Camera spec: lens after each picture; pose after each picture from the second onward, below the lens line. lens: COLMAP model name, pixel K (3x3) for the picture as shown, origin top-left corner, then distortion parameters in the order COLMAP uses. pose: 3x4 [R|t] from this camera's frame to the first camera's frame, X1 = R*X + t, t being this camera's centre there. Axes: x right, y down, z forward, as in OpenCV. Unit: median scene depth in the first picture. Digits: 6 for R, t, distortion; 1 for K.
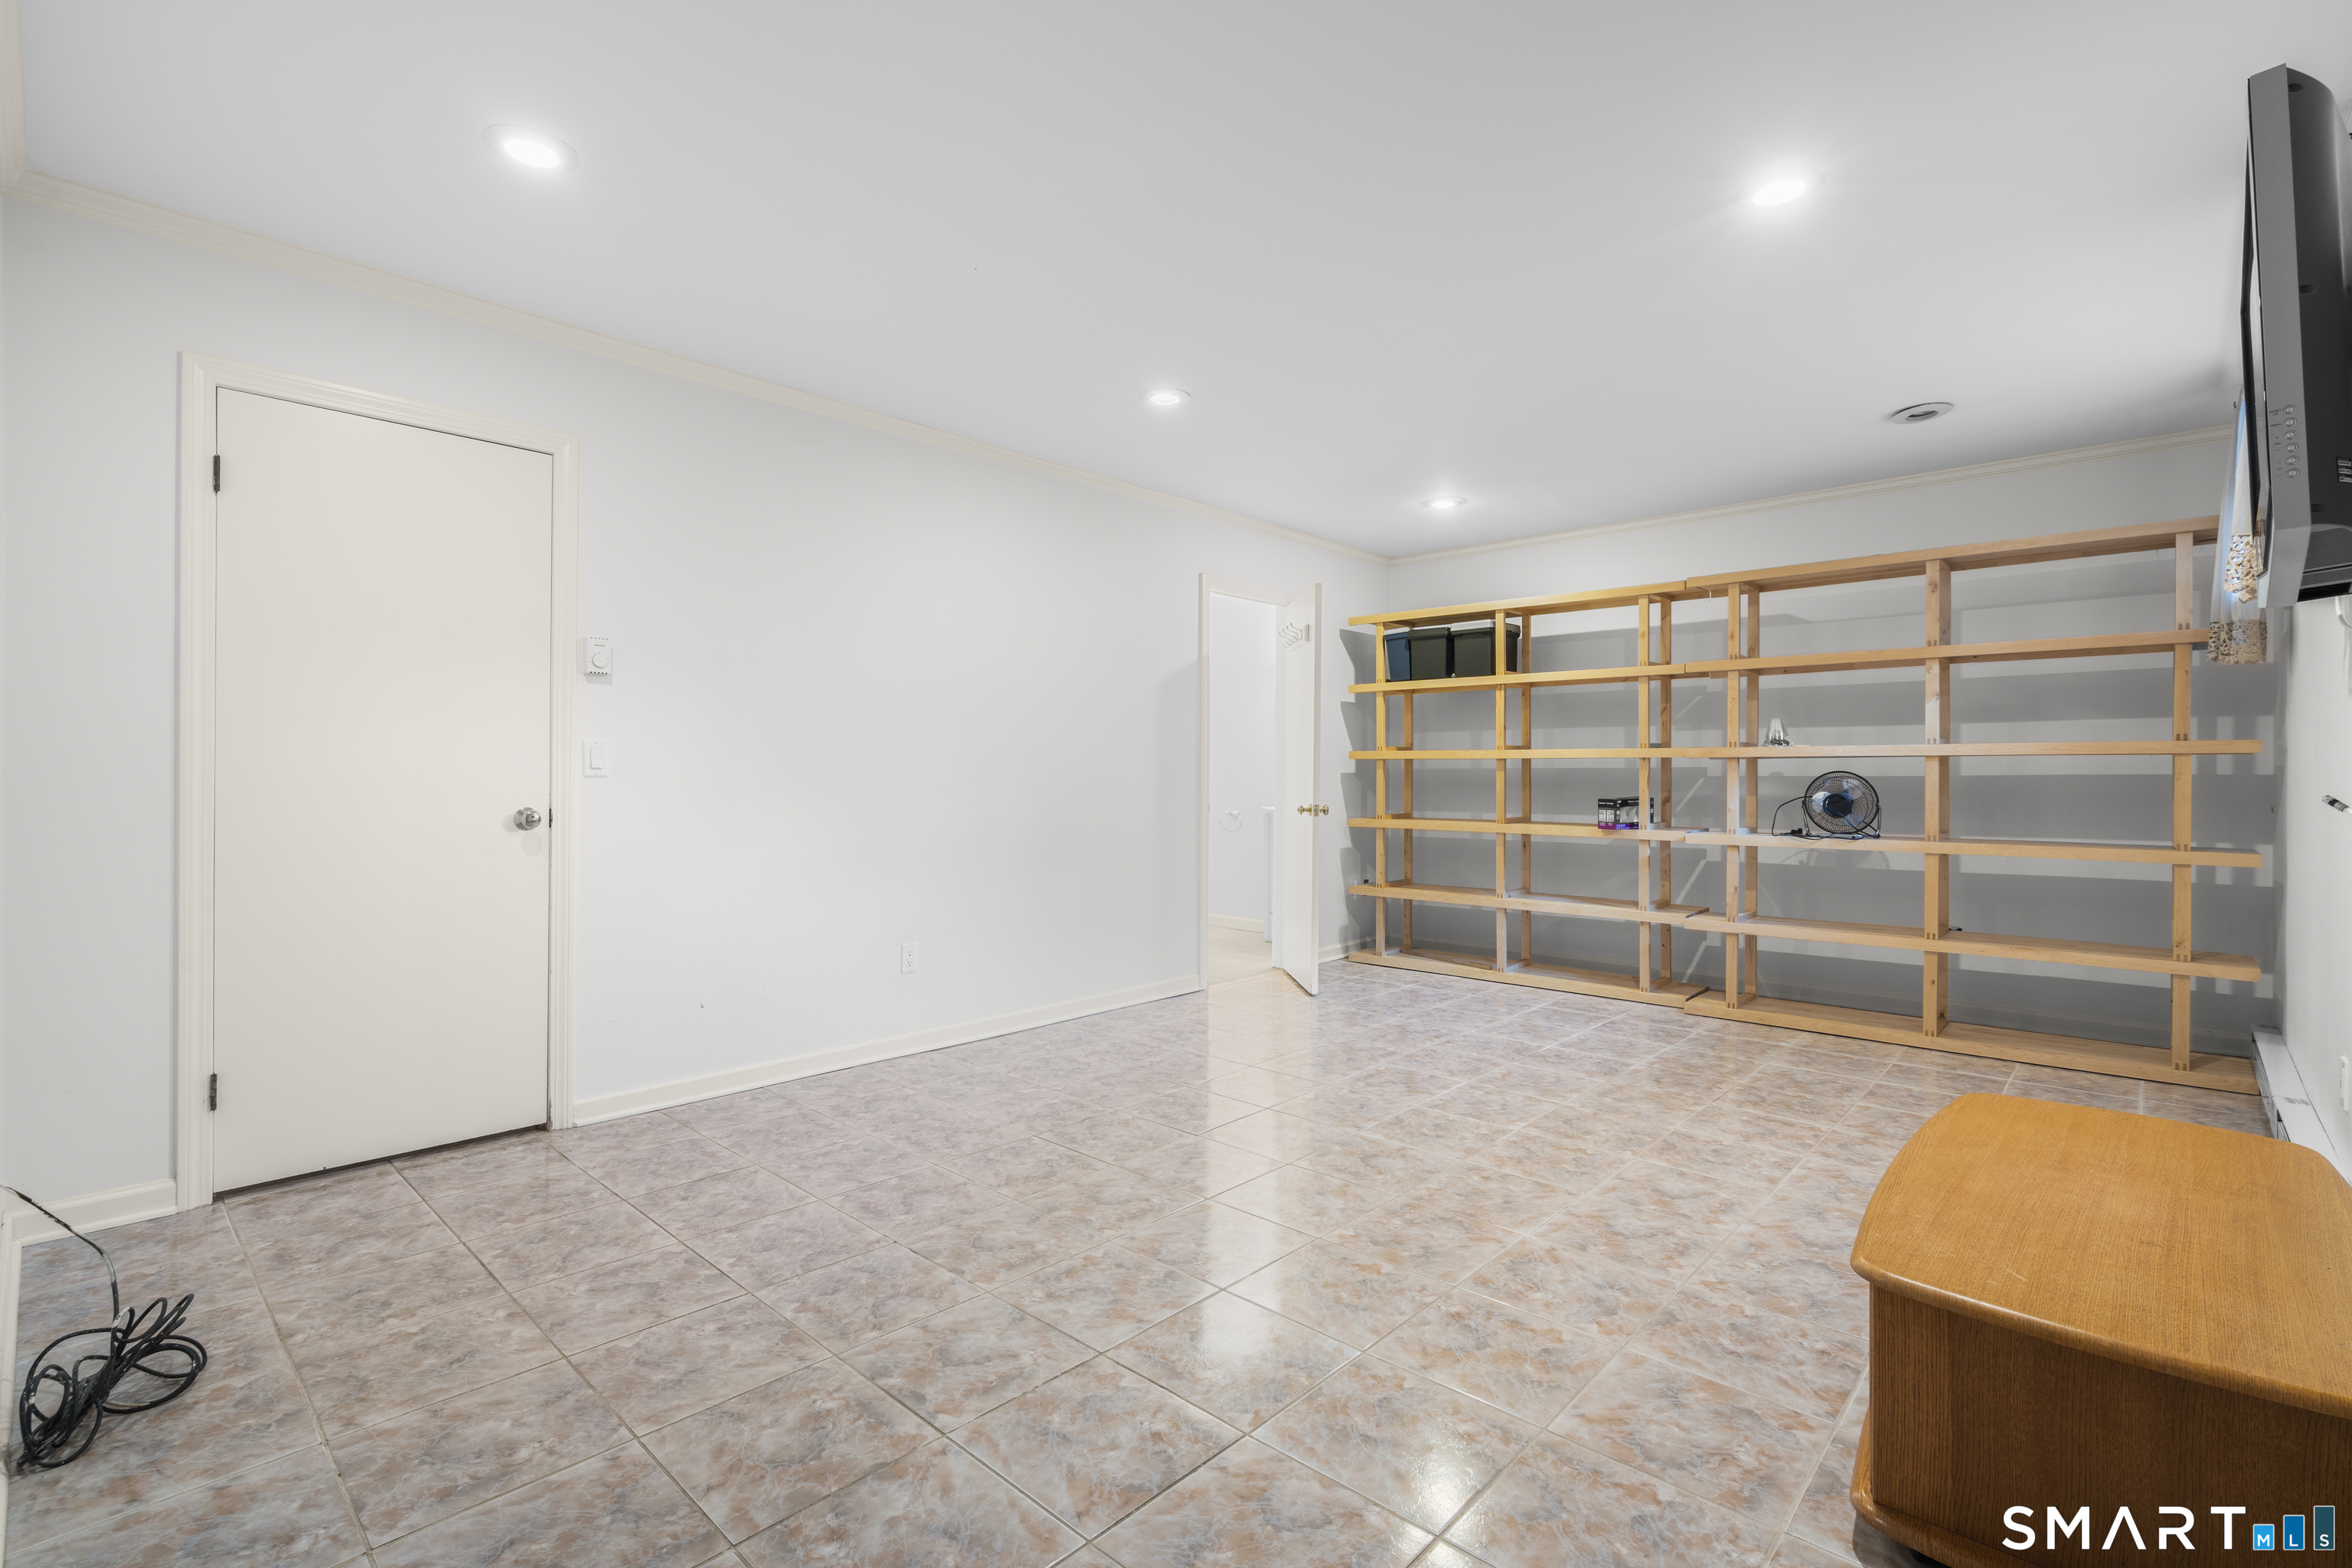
lens RADIAL K [[1051.4, 0, 1178.2], [0, 1051.4, 781.9], [0, 0, 1]] dist [-0.002256, 0.000862]
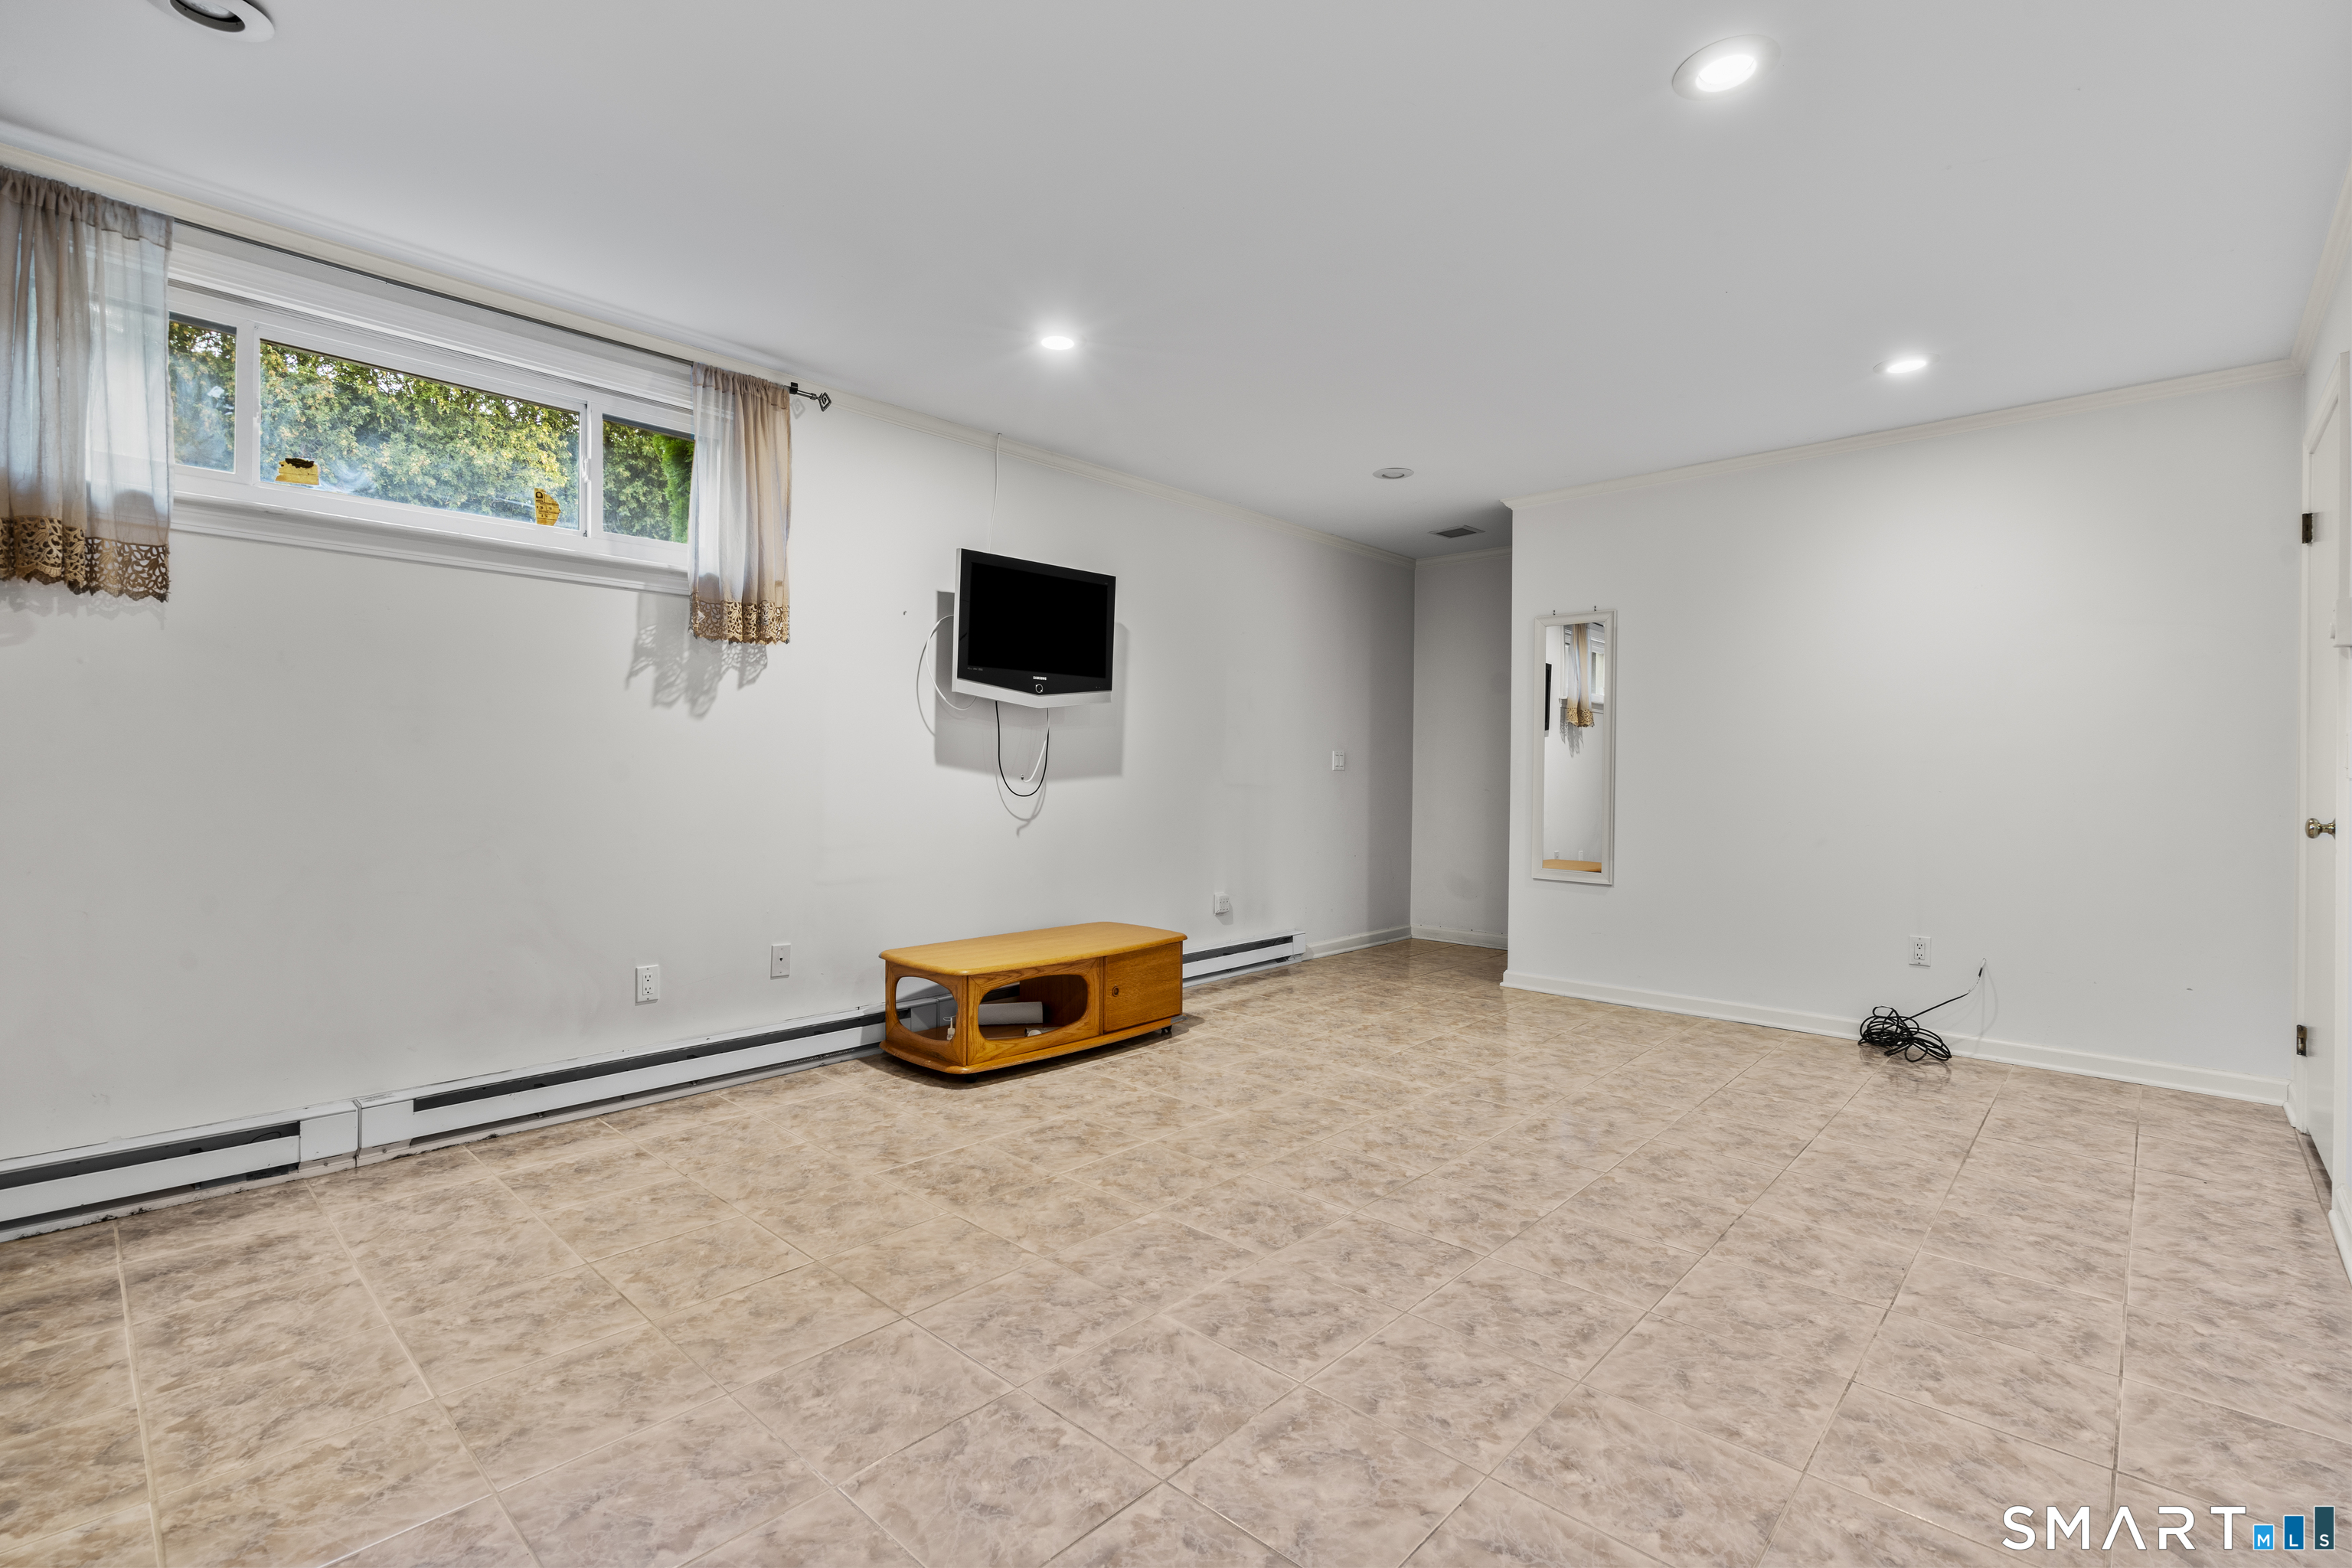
lens RADIAL K [[1051.4, 0, 1173.9], [0, 1051.4, 782.4], [0, 0, 1]] dist [-0.002256, 0.000862]
pose [[-0.999941, -0.010161, 0.003812, 0.336093], [-0.010111, 0.999867, 0.012817, -0.004011], [-0.003942, 0.012778, -0.999911, 1.956784]]
